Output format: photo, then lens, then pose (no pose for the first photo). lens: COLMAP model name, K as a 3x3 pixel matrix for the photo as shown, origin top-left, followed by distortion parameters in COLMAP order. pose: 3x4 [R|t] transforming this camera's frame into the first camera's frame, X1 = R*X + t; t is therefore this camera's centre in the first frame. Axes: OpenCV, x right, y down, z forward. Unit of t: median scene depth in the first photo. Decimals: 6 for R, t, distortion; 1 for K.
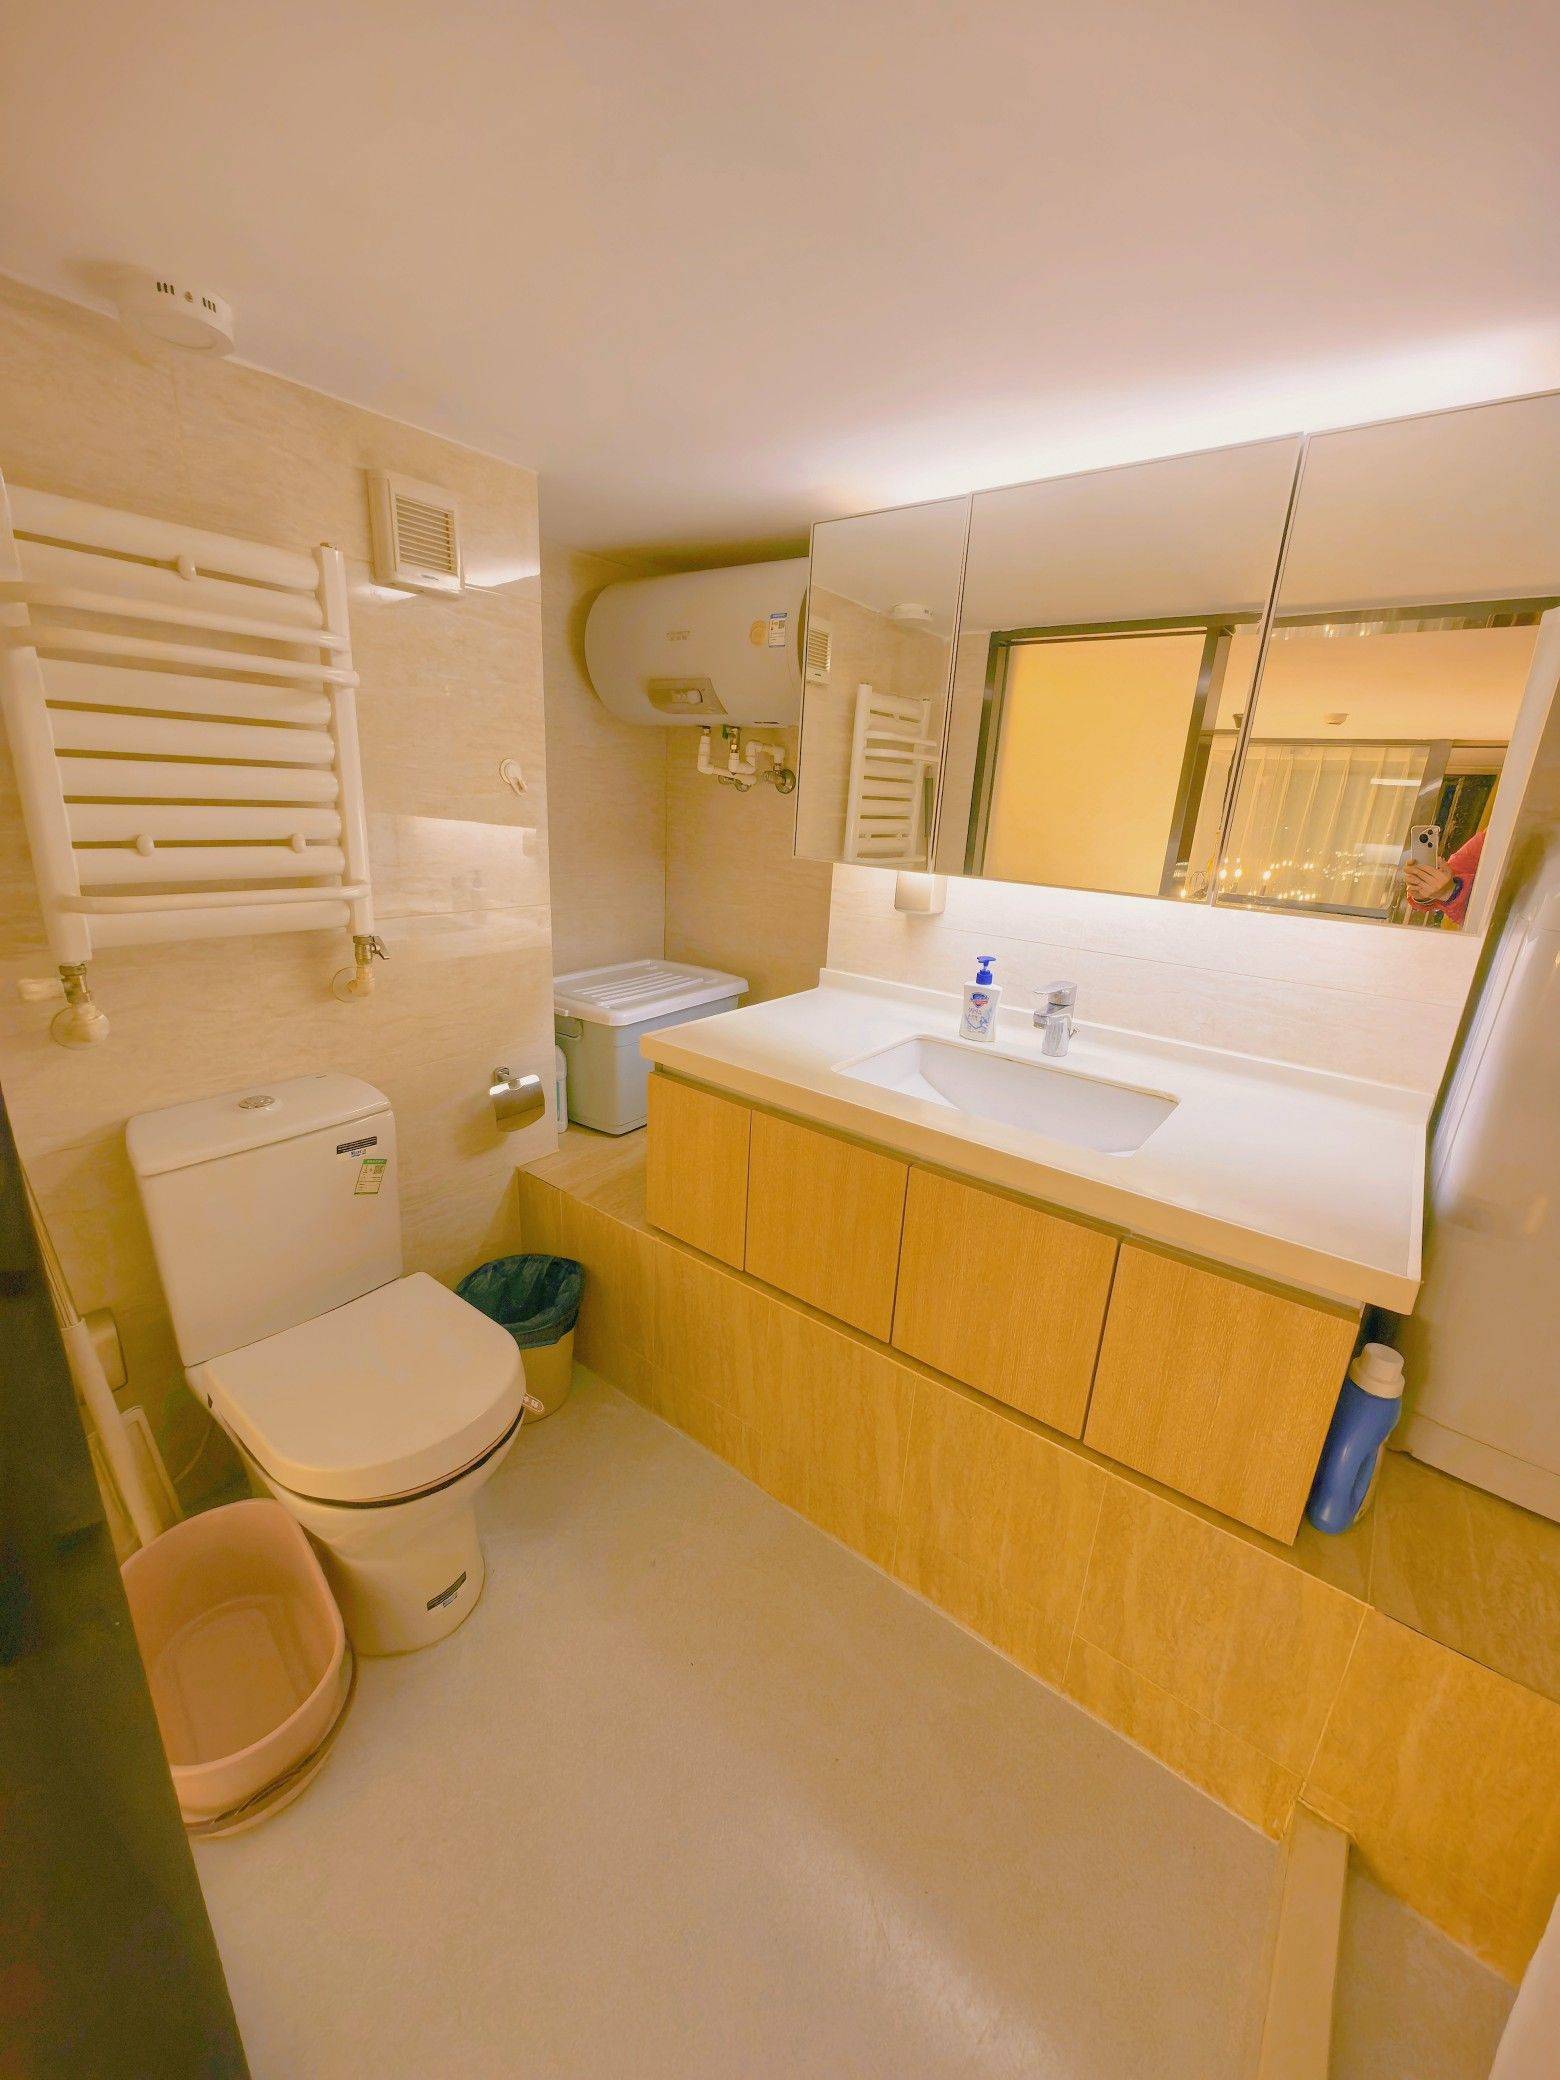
lens RADIAL K [[821.4, 0, 782.5], [0, 821.4, 1041.0], [0, 0, 1]] dist [0.001165, -0.000001]
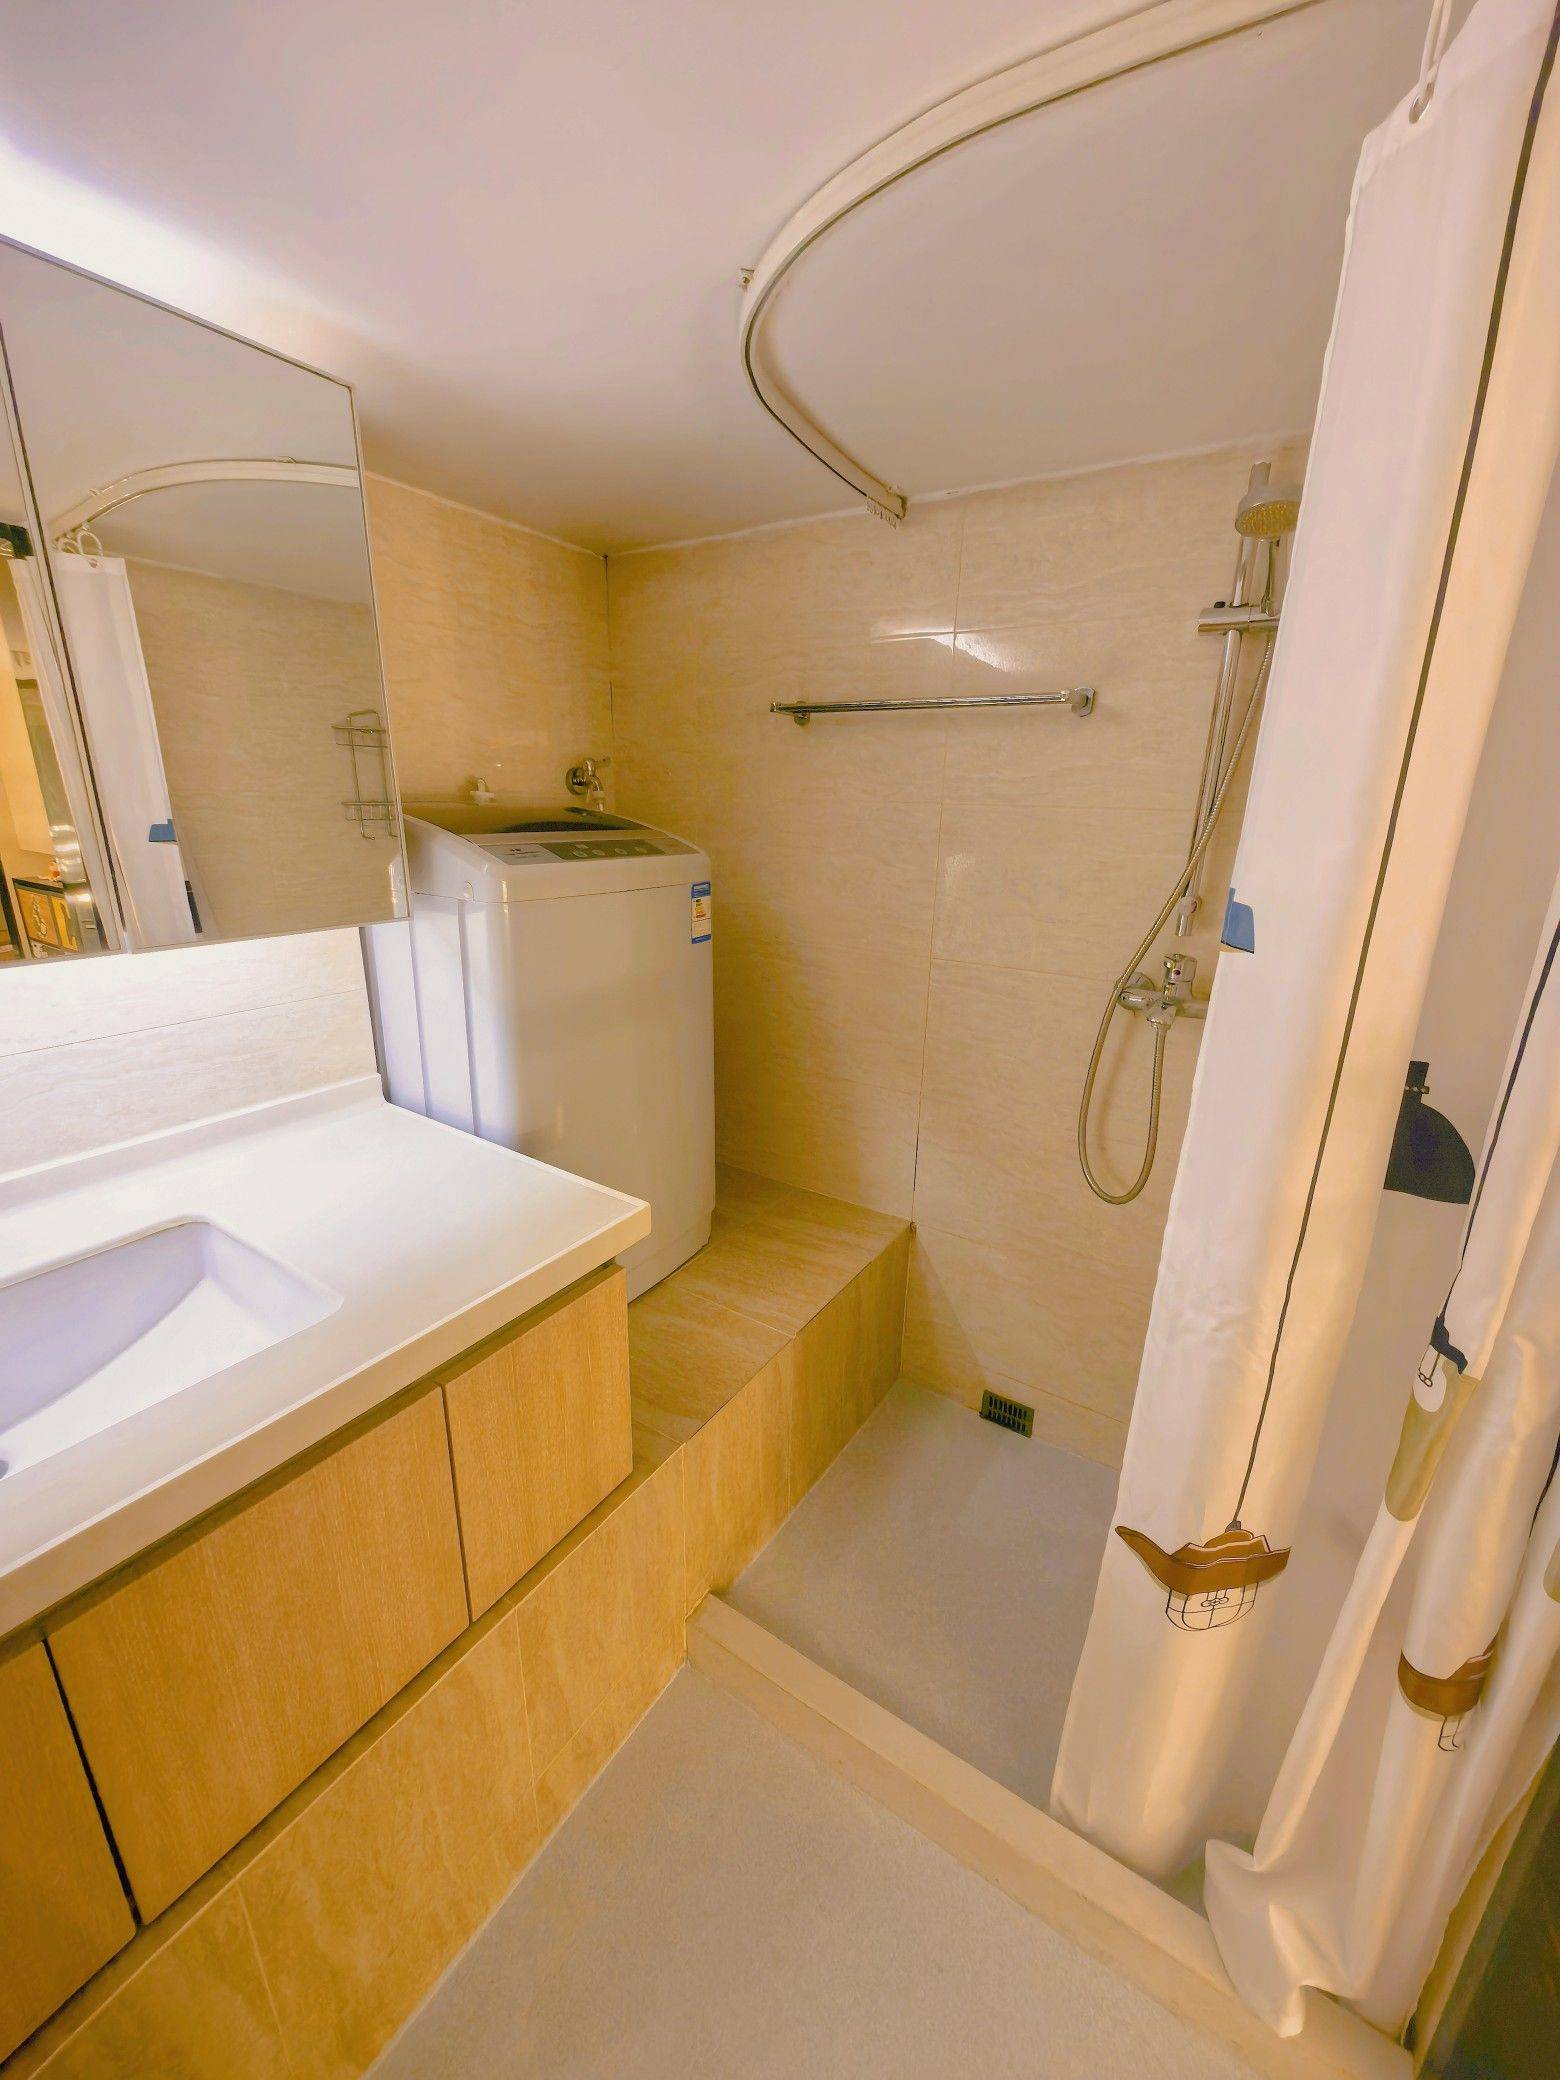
lens RADIAL K [[821.4, 0, 782.5], [0, 821.4, 1041.0], [0, 0, 1]] dist [0.001165, -0.000001]
pose [[-0.092041, -0.339971, 0.935921, -0.202607], [0.277370, 0.893957, 0.352005, -0.194988], [-0.956344, 0.291995, 0.012017, 0.513544]]
